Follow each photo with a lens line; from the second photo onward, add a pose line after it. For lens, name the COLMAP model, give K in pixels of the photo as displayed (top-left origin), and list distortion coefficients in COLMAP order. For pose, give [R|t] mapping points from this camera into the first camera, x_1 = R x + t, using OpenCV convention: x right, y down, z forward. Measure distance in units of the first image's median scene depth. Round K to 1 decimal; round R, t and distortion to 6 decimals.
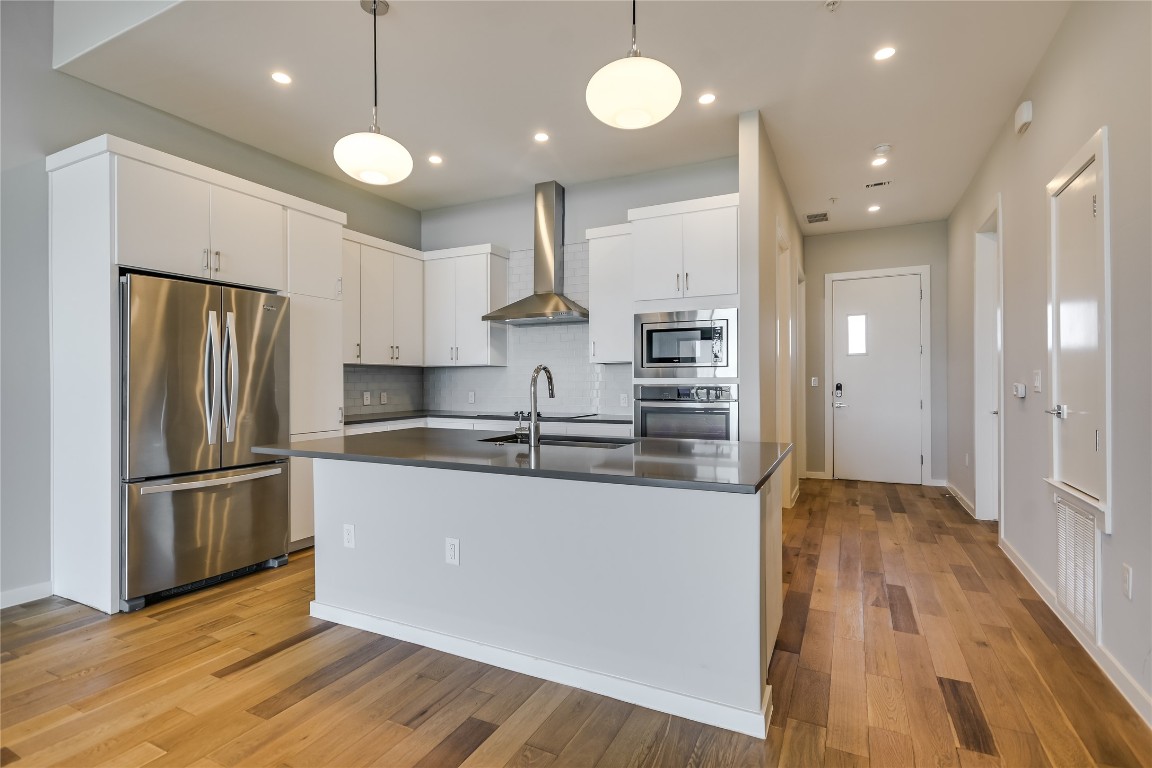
lens RADIAL K [[563.2, 0, 578.3], [0, 563.2, 383.2], [0, 0, 1]] dist [0.001722, 0.000306]
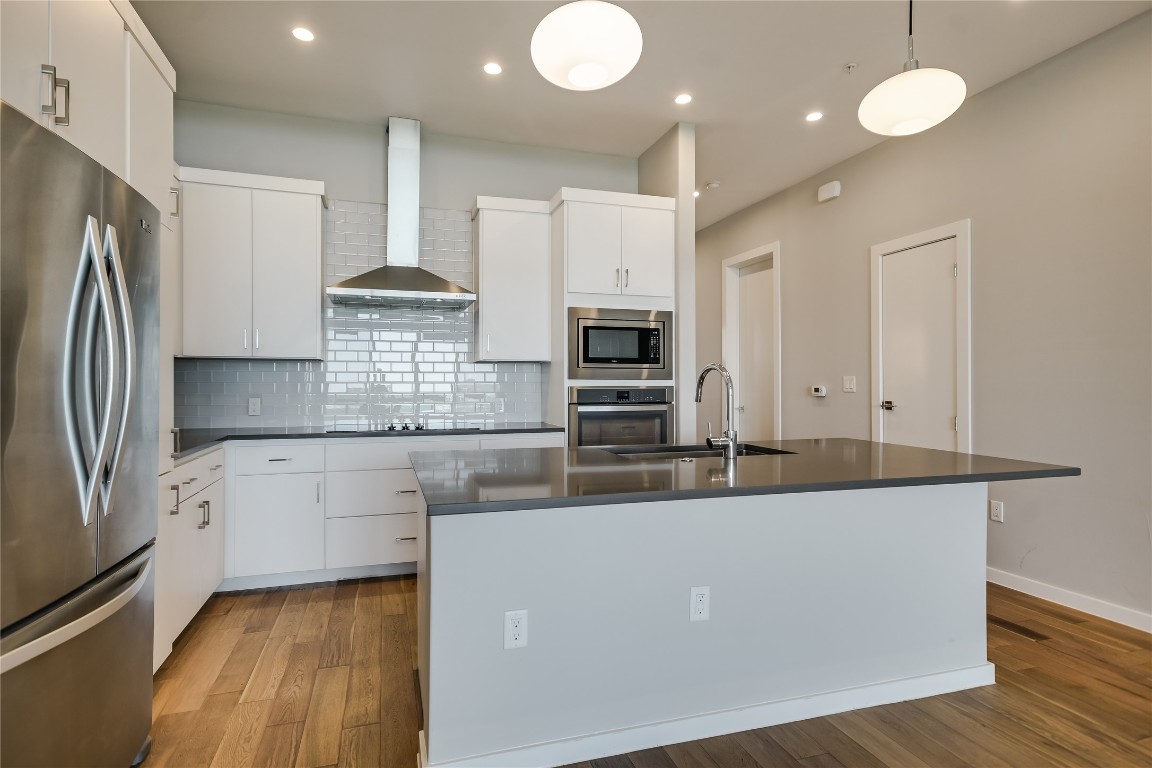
lens RADIAL K [[602.2, 0, 572.9], [0, 602.2, 382.3], [0, 0, 1]] dist [-0.000302, -0.000015]
pose [[0.722993, 0.008147, 0.690807, -0.544743], [-0.002173, 0.999952, -0.009520, 0.004171], [-0.690852, 0.005382, 0.722976, 0.315118]]
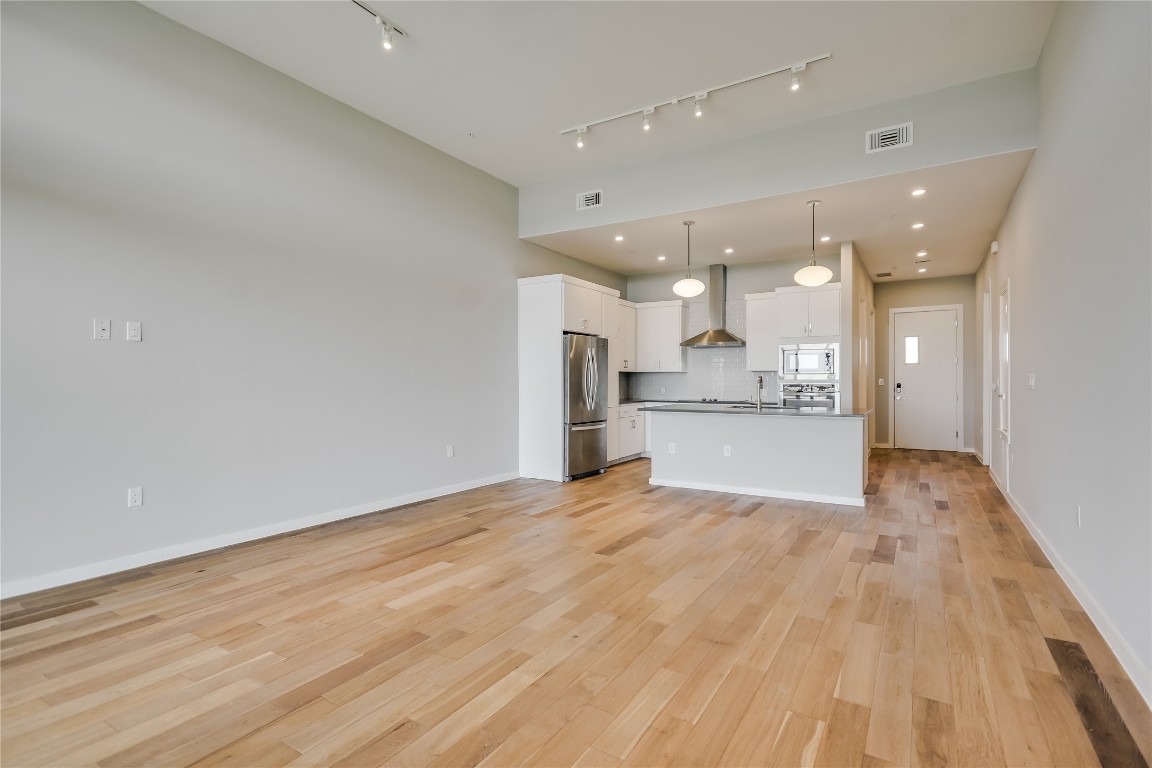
lens RADIAL K [[563.2, 0, 573.2], [0, 563.2, 384.2], [0, 0, 1]] dist [0.001722, 0.000306]
pose [[0.995005, 0.003335, -0.099769, -0.384846], [-0.002965, 0.999988, 0.003861, 0.000345], [0.099780, -0.003546, 0.995003, -0.893345]]
